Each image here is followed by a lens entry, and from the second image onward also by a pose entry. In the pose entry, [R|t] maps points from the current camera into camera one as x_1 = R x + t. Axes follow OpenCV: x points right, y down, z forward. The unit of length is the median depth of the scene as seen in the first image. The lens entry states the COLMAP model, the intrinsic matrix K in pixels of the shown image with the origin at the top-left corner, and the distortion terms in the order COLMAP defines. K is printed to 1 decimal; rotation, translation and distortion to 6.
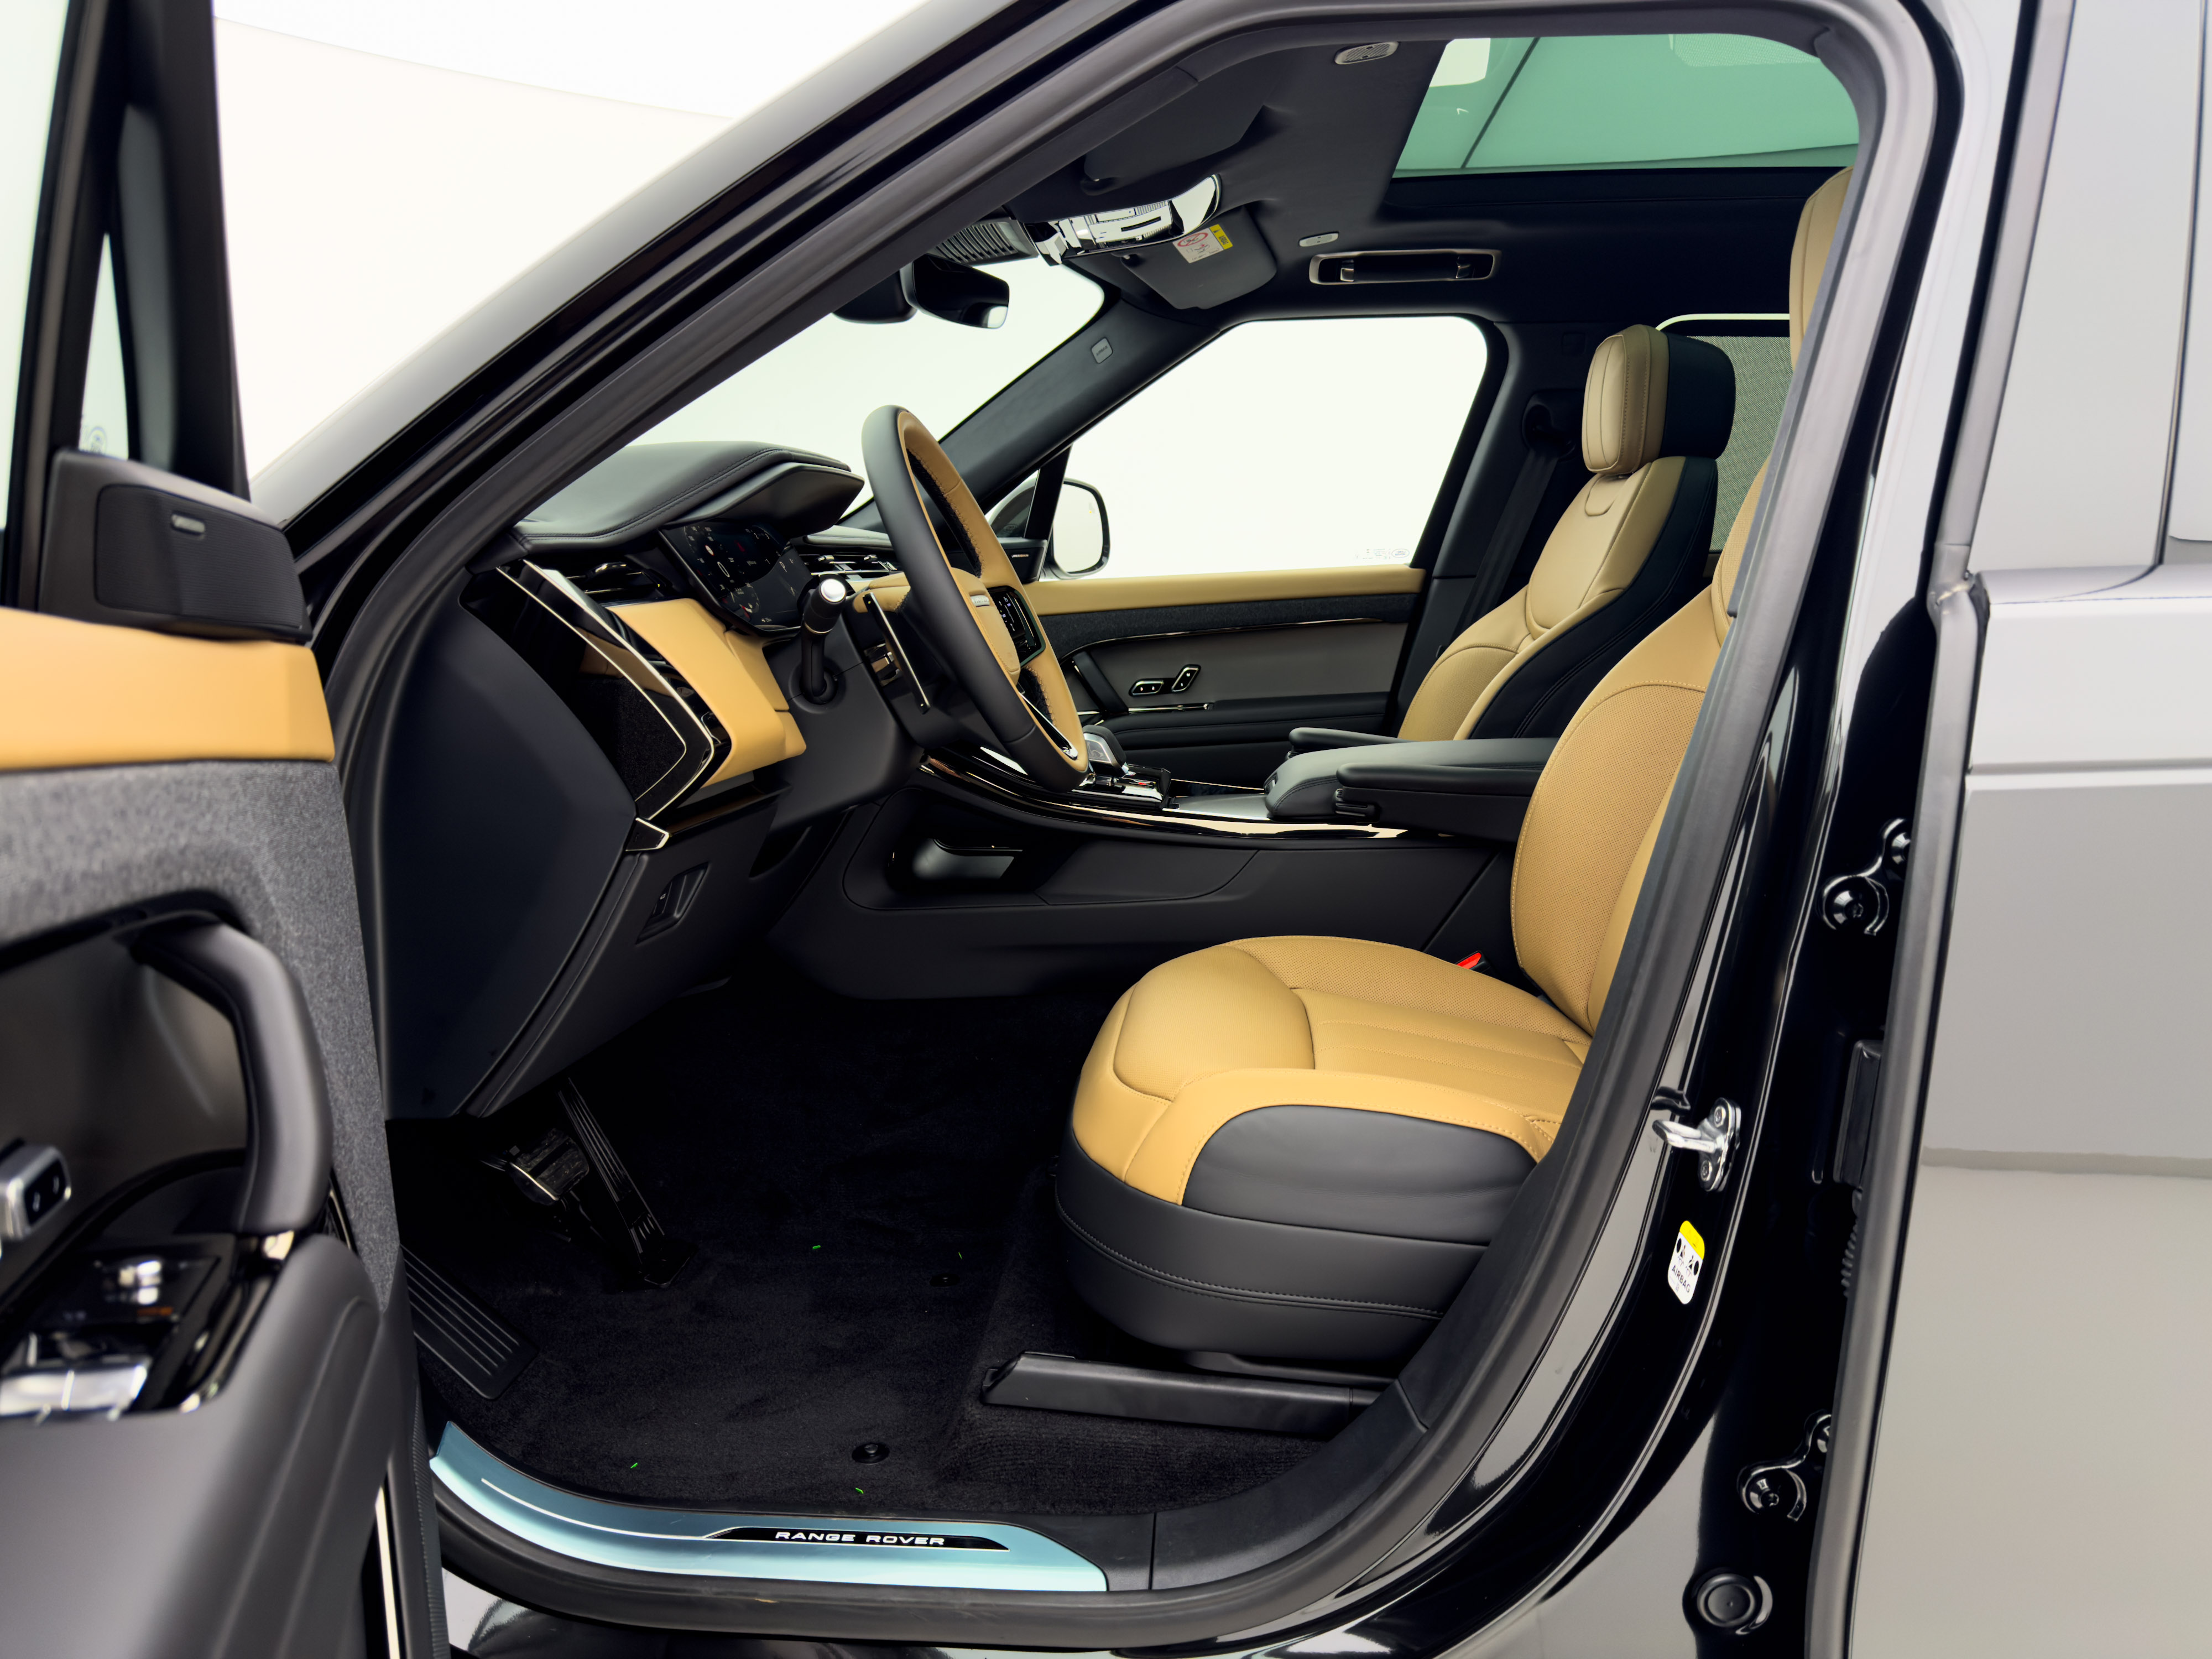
lens RADIAL K [[1368.3, 0, 1096.9], [0, 1368.3, 828.4], [0, 0, 1]] dist [0.125641, -0.235785]
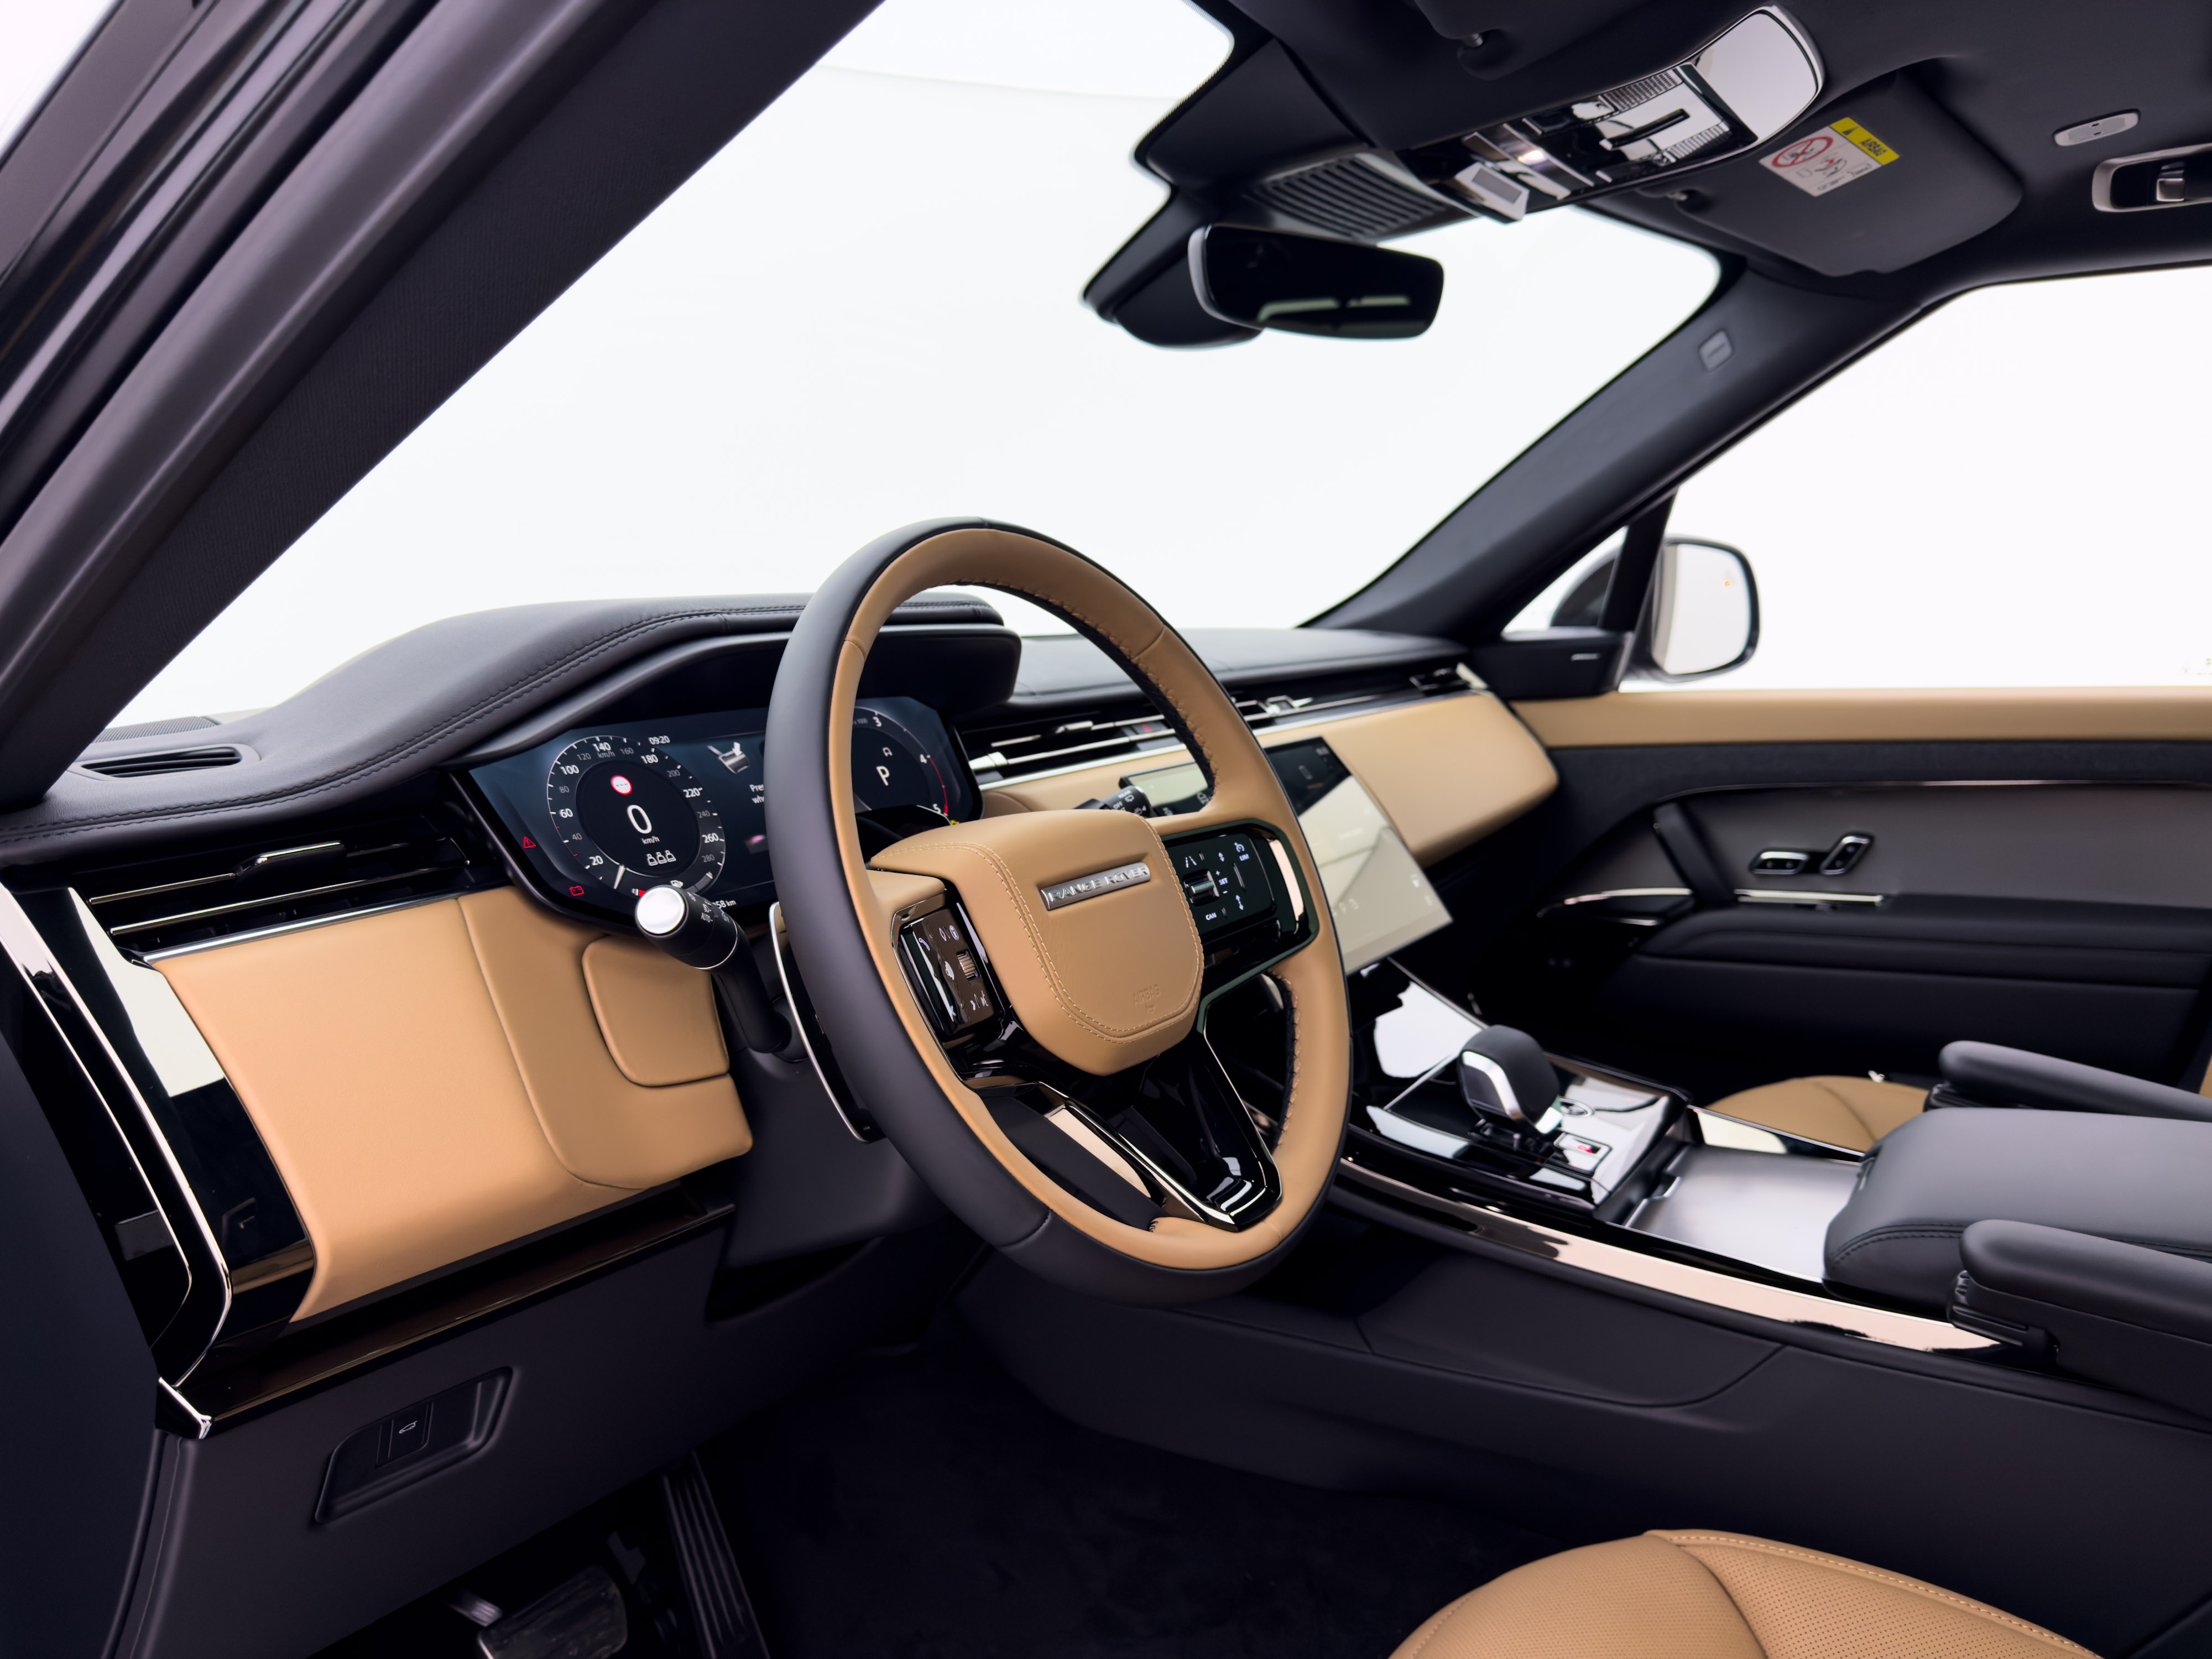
lens RADIAL K [[1559.0, 0, 1104.3], [0, 1559.0, 877.5], [0, 0, 1]] dist [0.000511, -0.005664]
pose [[0.896302, 0.080111, -0.436149, 0.092421], [-0.084840, 0.996357, 0.008661, -0.097412], [0.435254, 0.029240, 0.899833, 0.271652]]
